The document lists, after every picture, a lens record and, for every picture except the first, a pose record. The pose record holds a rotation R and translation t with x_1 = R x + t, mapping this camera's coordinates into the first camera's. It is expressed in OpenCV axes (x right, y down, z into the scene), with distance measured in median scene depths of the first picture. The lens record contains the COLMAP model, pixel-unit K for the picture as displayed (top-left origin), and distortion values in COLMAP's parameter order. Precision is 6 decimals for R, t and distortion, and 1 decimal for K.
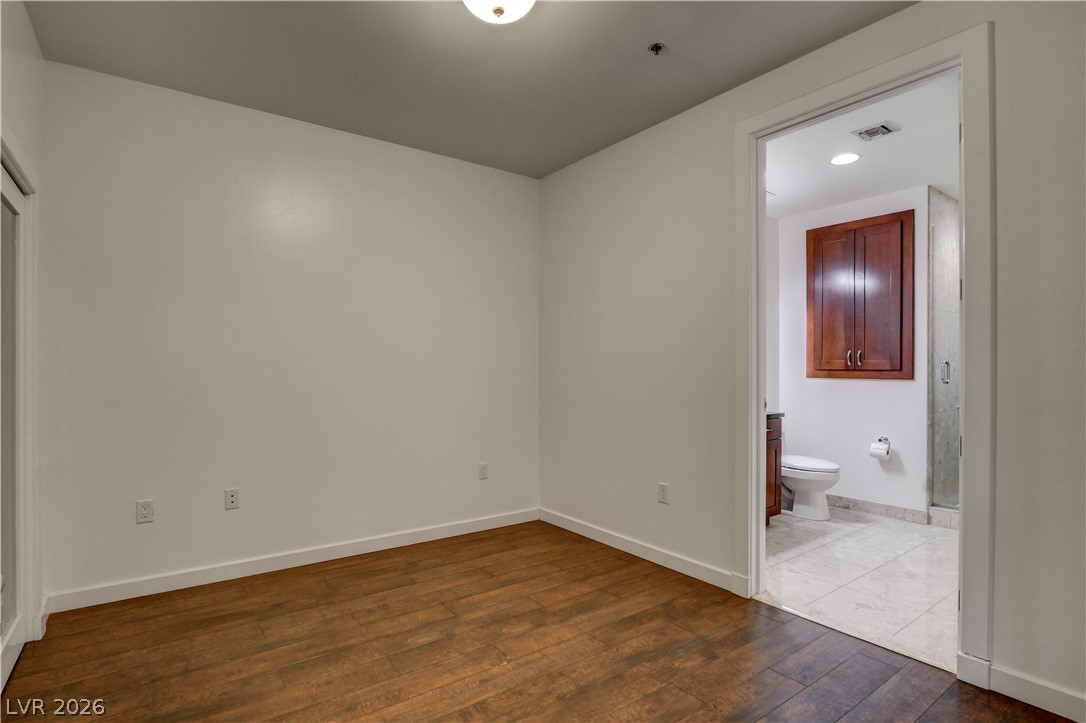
lens RADIAL K [[541.5, 0, 539.5], [0, 541.5, 369.1], [0, 0, 1]] dist [-0.018005, -0.000015]
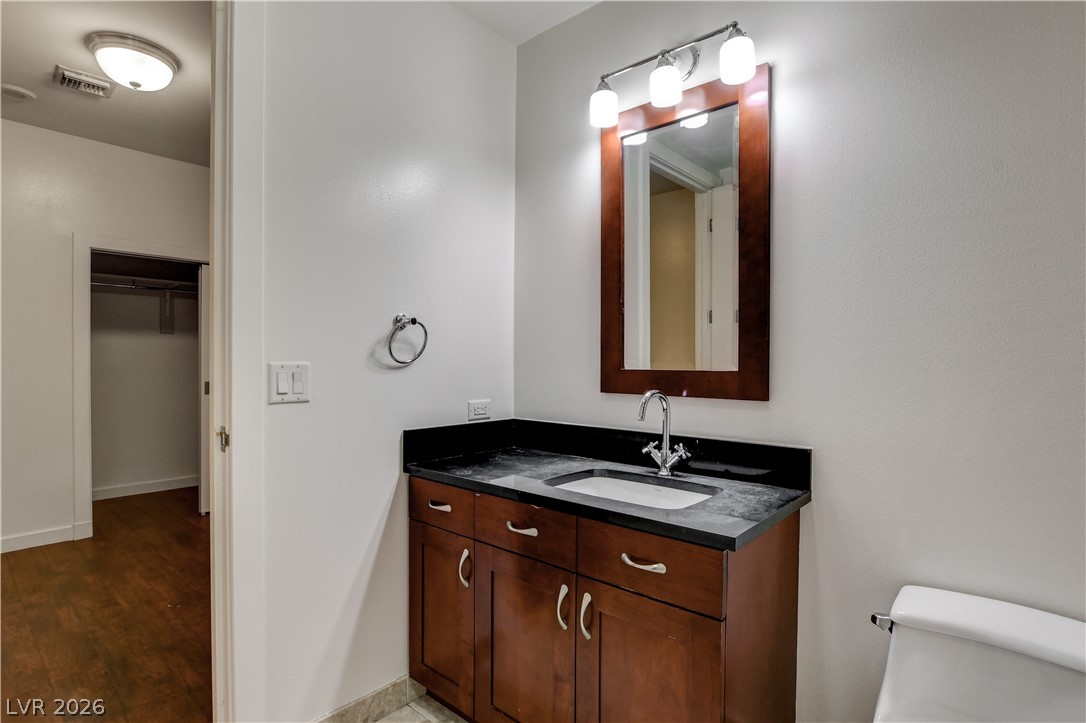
lens RADIAL K [[541.5, 0, 539.5], [0, 541.5, 369.1], [0, 0, 1]] dist [-0.018005, -0.000015]
pose [[0.228378, 0.017471, -0.973416, 0.675752], [-0.014286, 0.999791, 0.014593, -0.008330], [0.973468, 0.010573, 0.228580, 0.803664]]
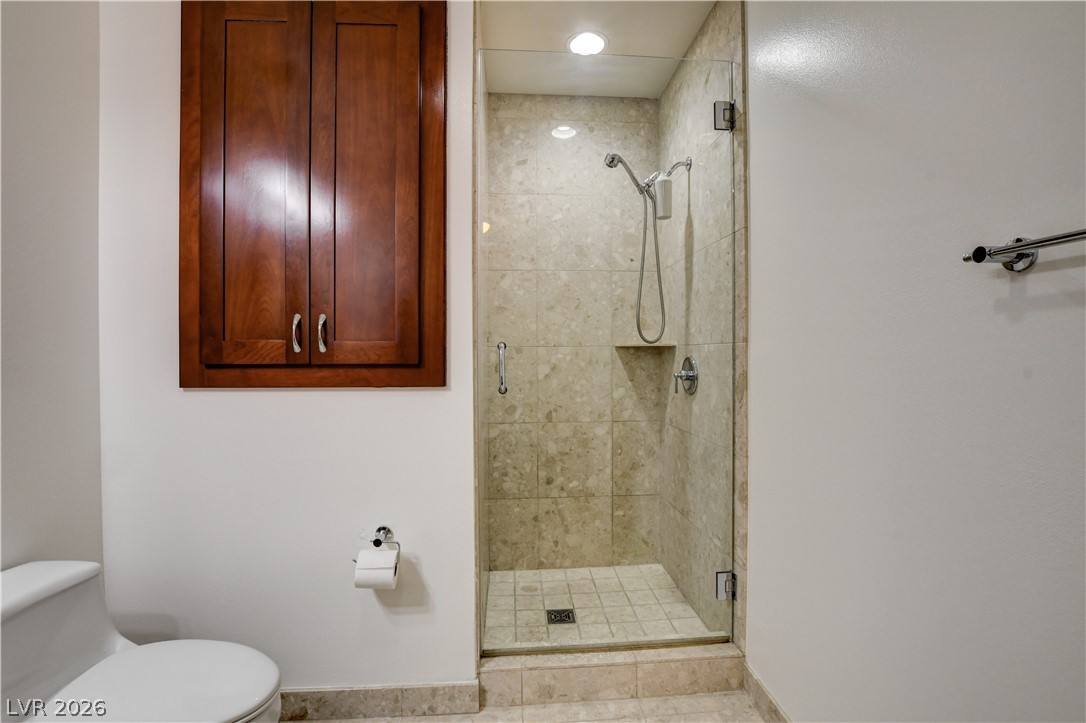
lens RADIAL K [[486.7, 0, 545.9], [0, 486.7, 358.5], [0, 0, 1]] dist [-0.030612, 0.000569]
pose [[0.521995, -0.011027, 0.852877, 0.395857], [0.008360, 0.999935, 0.007811, -0.004778], [-0.852908, 0.003053, 0.522053, 0.706725]]
